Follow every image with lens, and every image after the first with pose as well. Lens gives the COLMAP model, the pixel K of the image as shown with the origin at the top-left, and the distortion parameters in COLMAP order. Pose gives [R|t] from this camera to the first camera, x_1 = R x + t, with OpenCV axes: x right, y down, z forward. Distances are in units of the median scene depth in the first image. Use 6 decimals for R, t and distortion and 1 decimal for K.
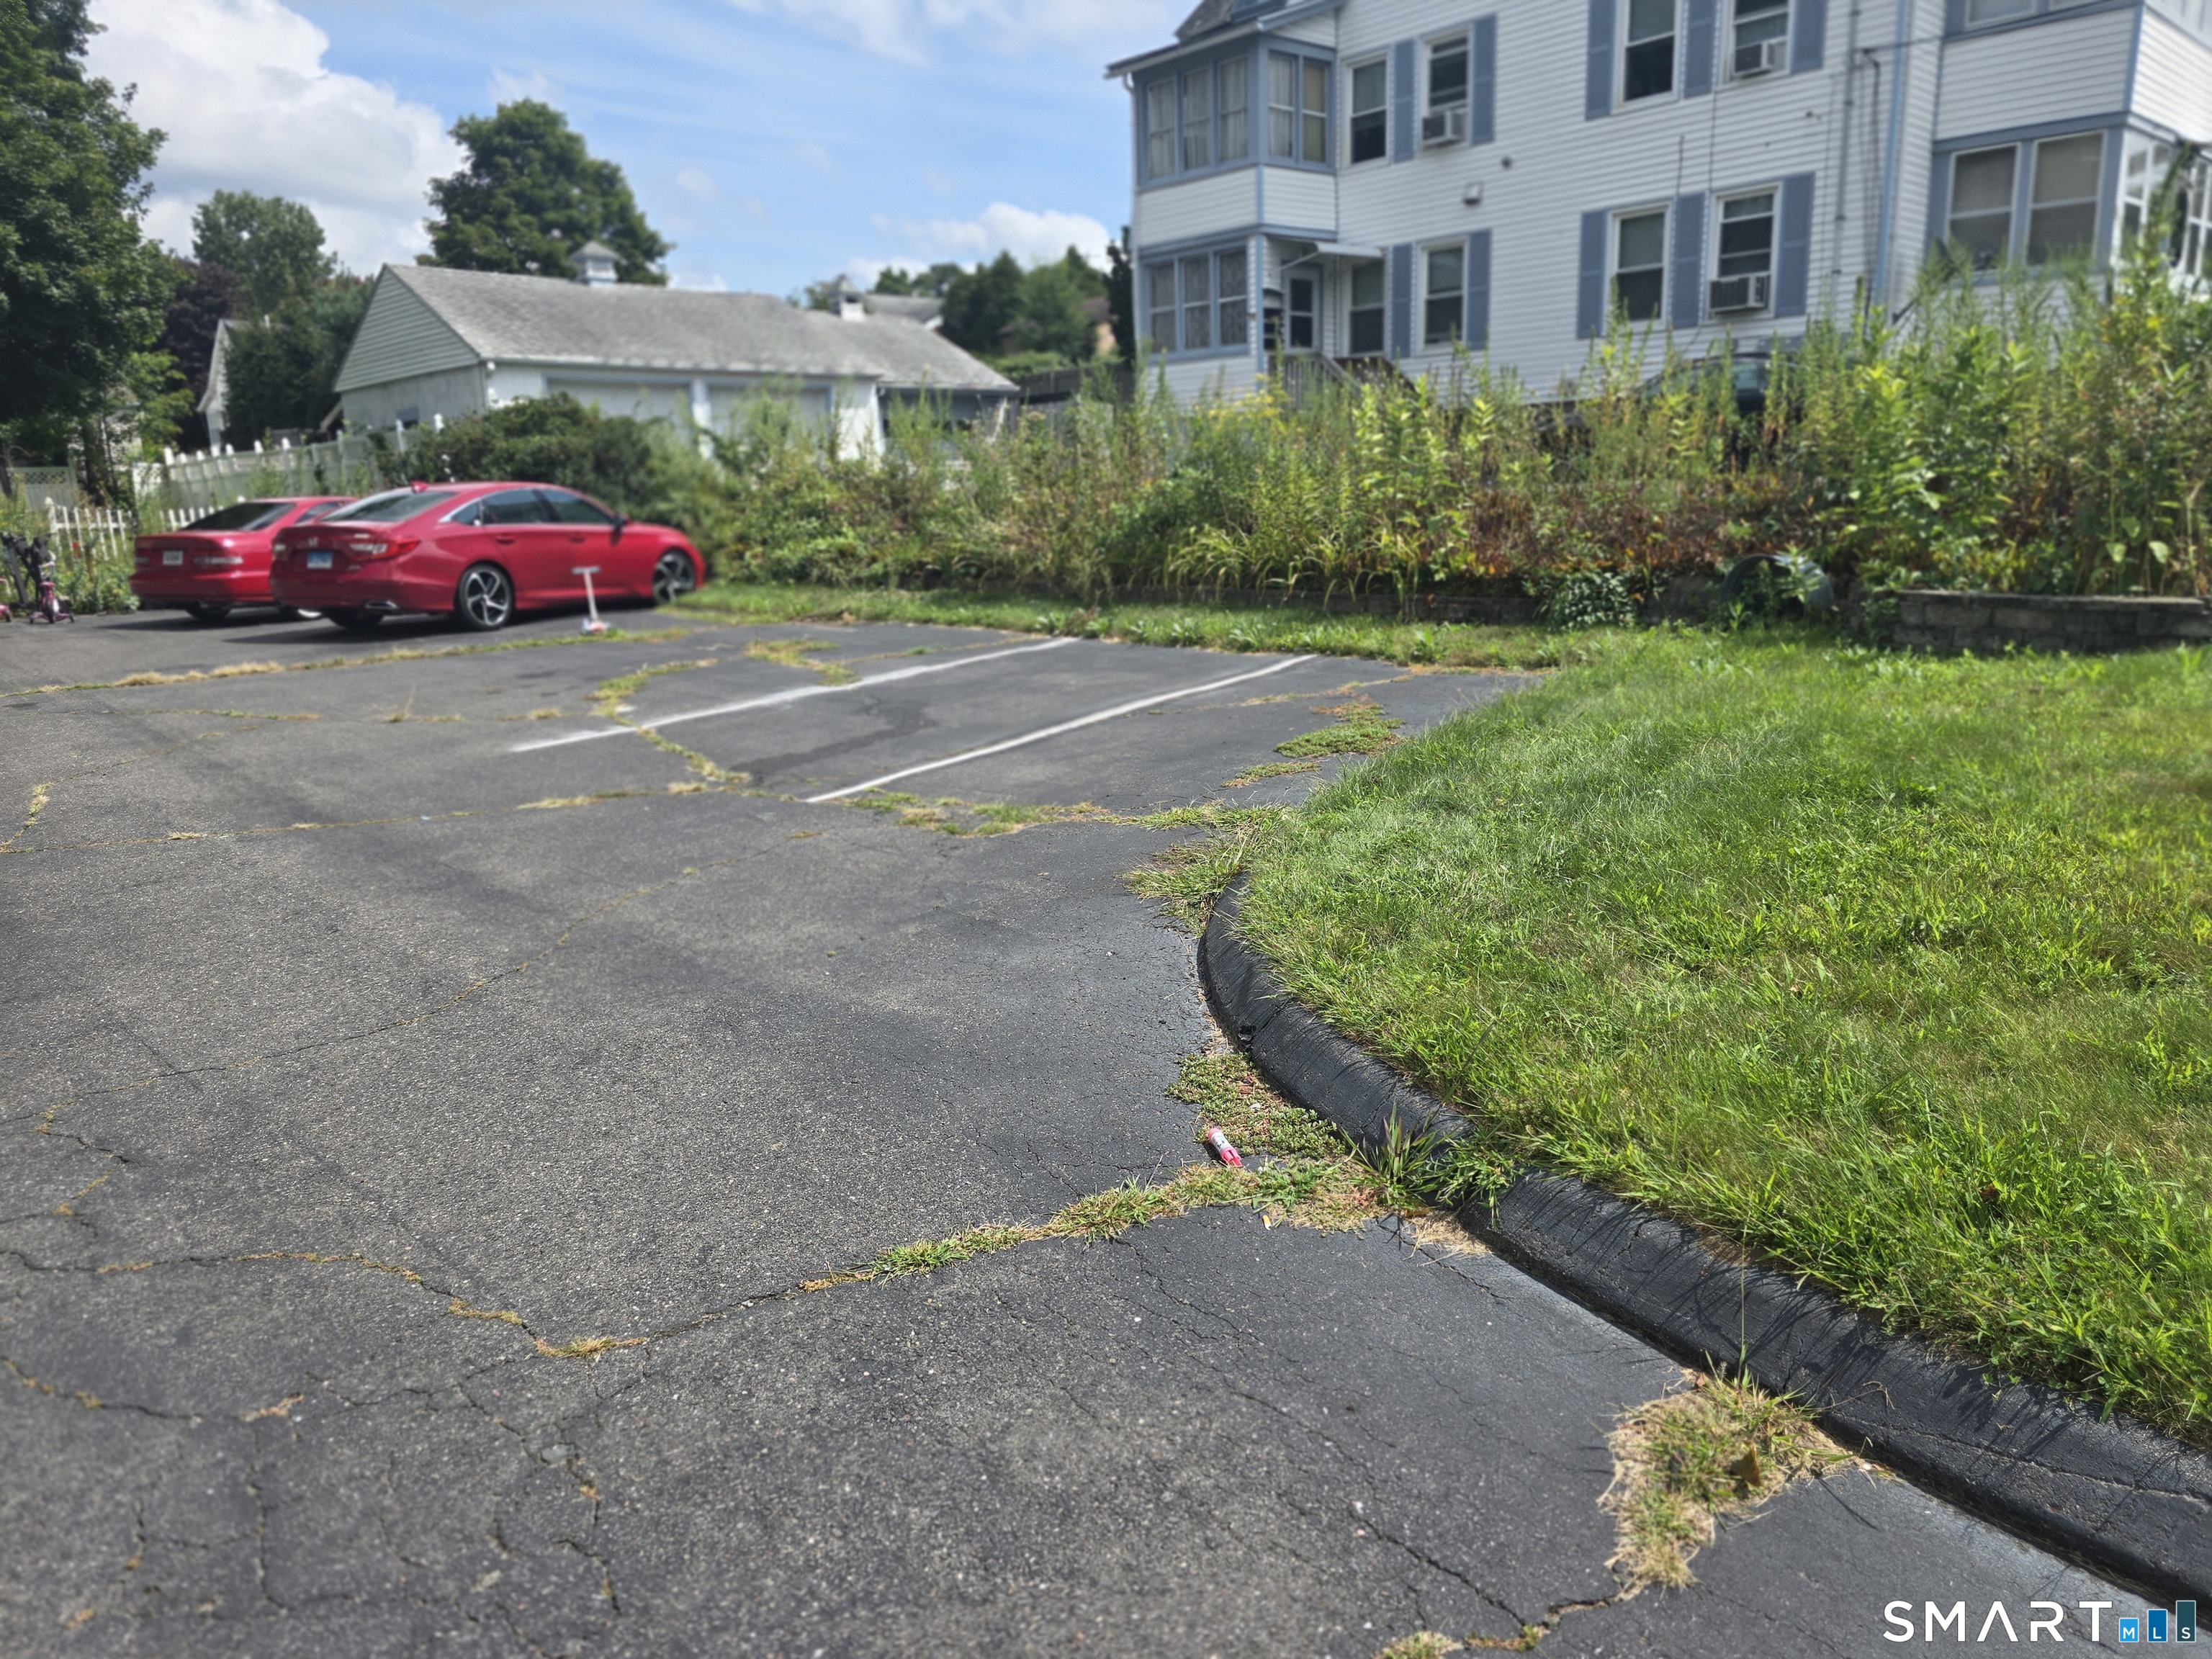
lens RADIAL K [[1519.5, 0, 1106.0], [0, 1519.5, 829.5], [0, 0, 1]] dist [-0.006496, -0.006318]
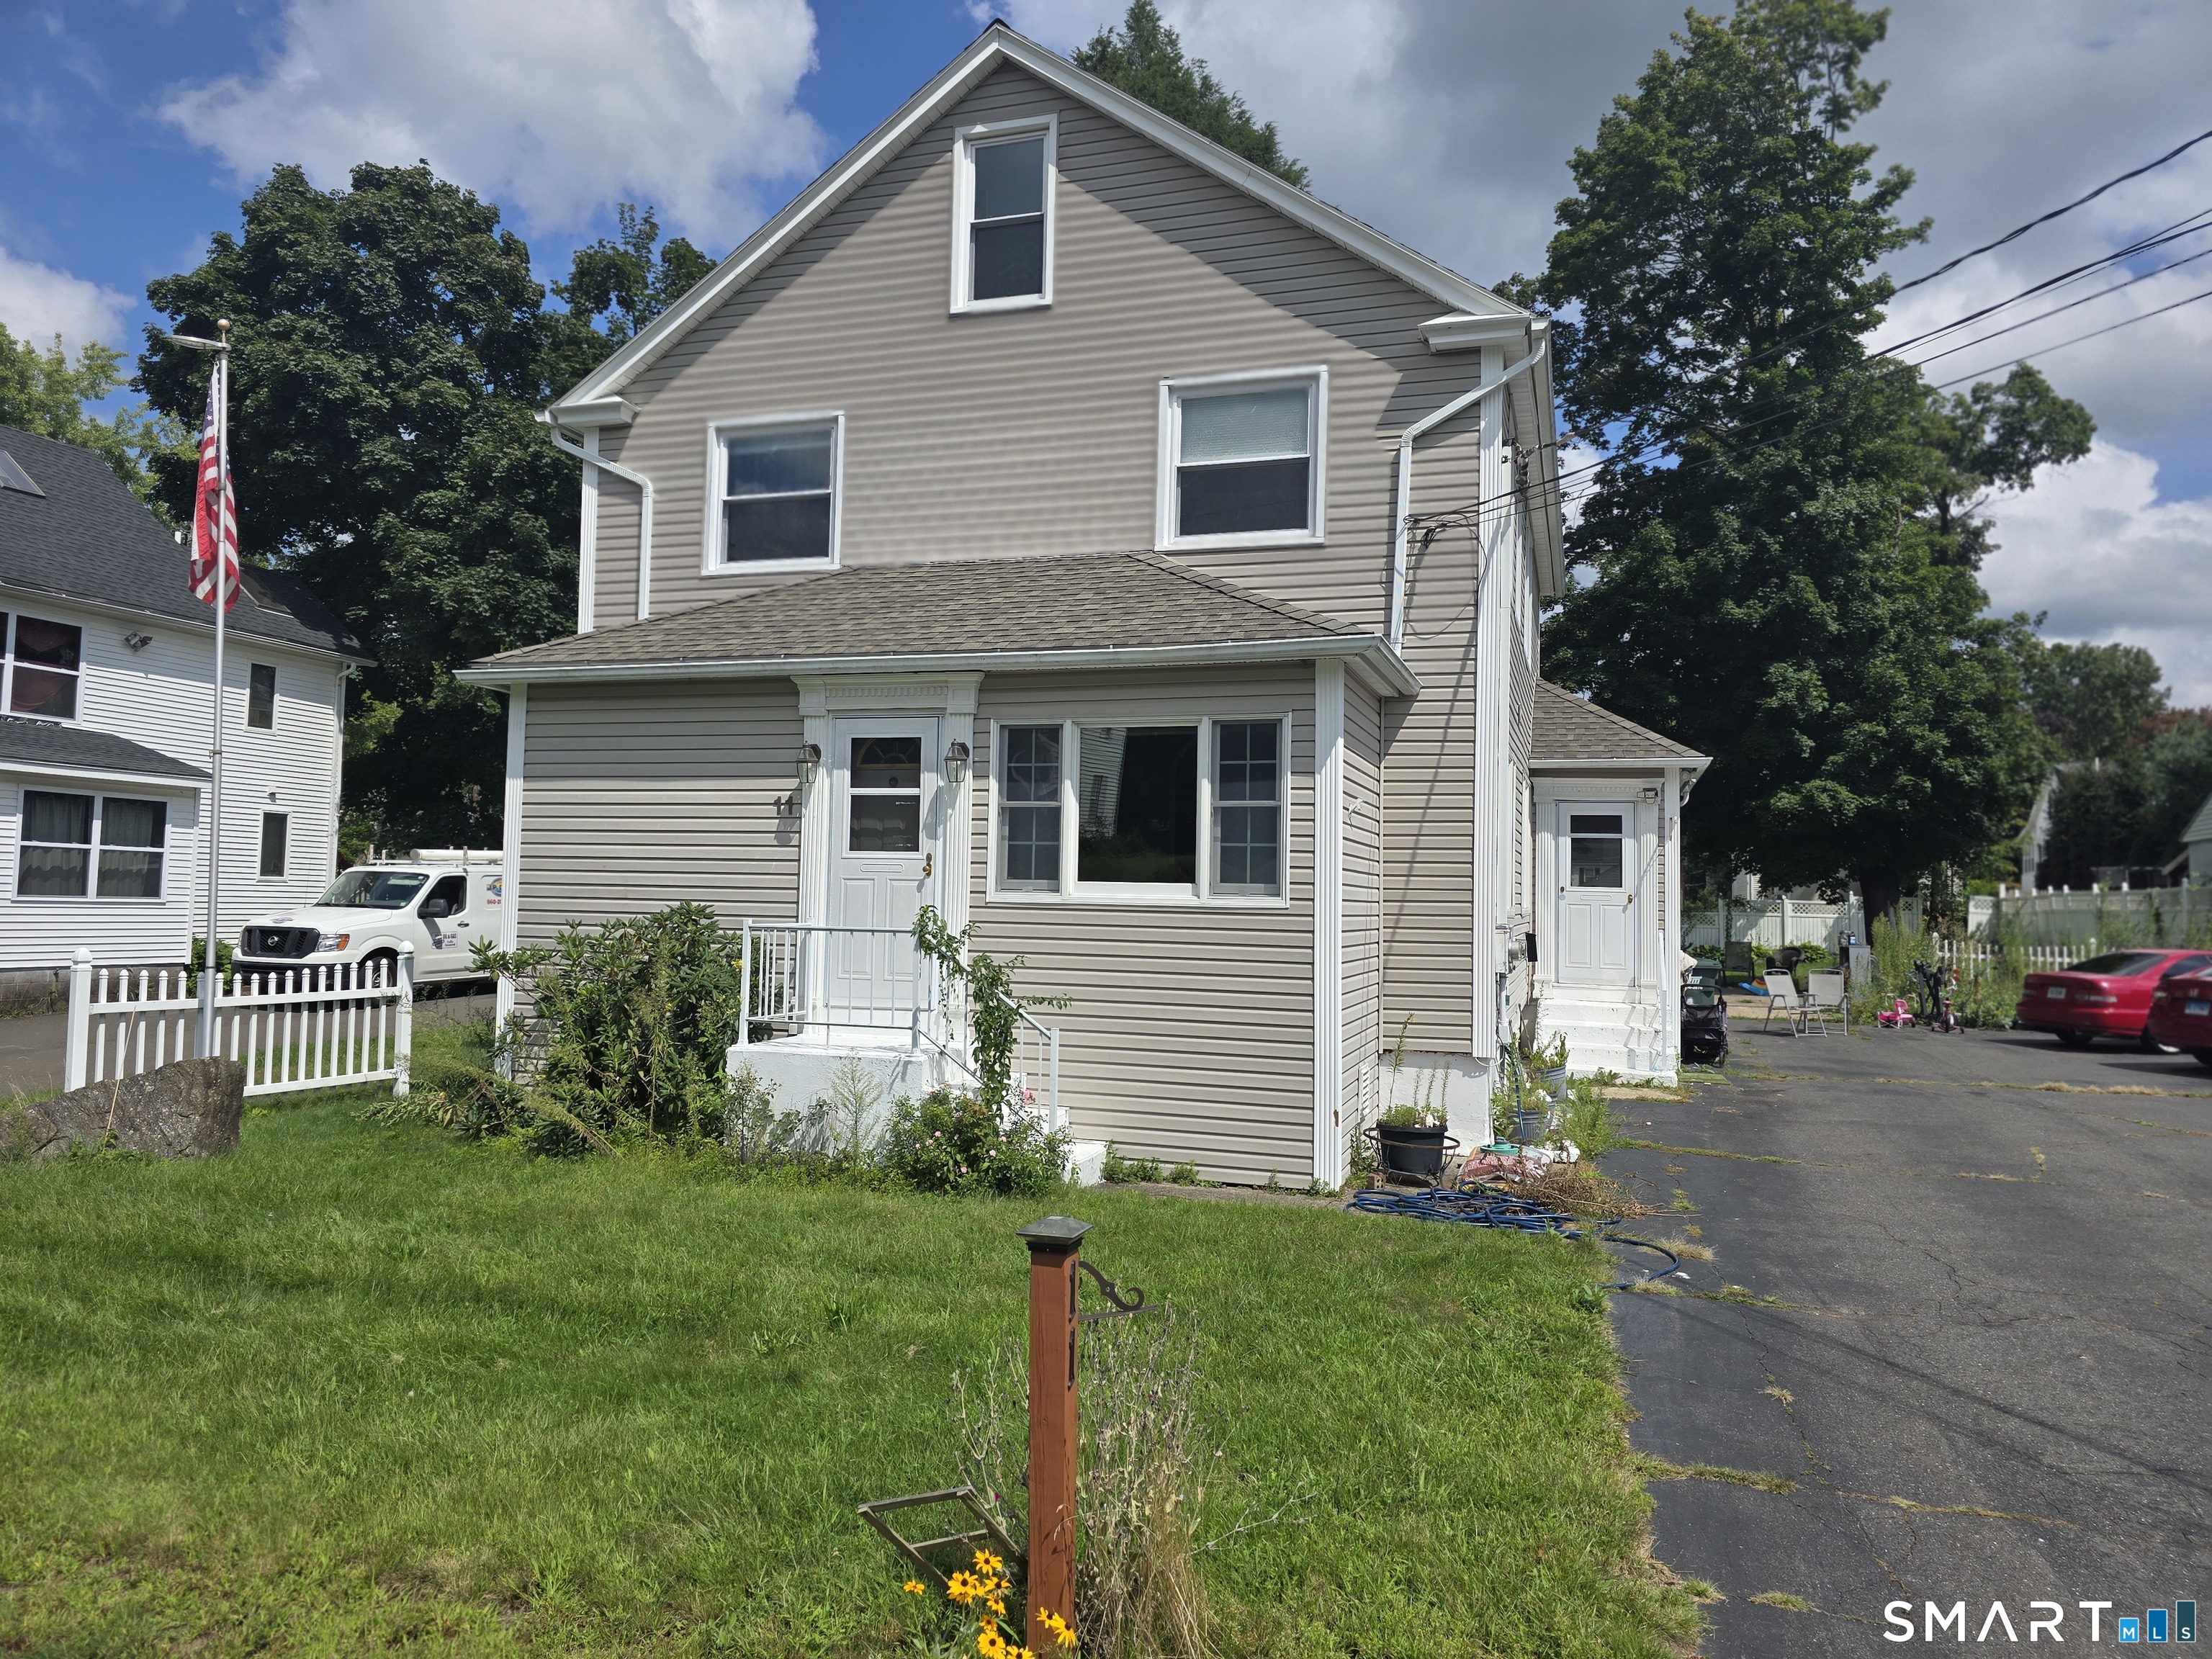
lens RADIAL K [[1491.0, 0, 1106.0], [0, 1491.0, 829.5], [0, 0, 1]] dist [0.004201, 0.001036]
pose [[0.488951, -0.010142, -0.872252, 0.058746], [-0.224929, 0.964653, -0.137302, 0.027524], [0.842813, 0.263329, 0.469387, -0.207214]]
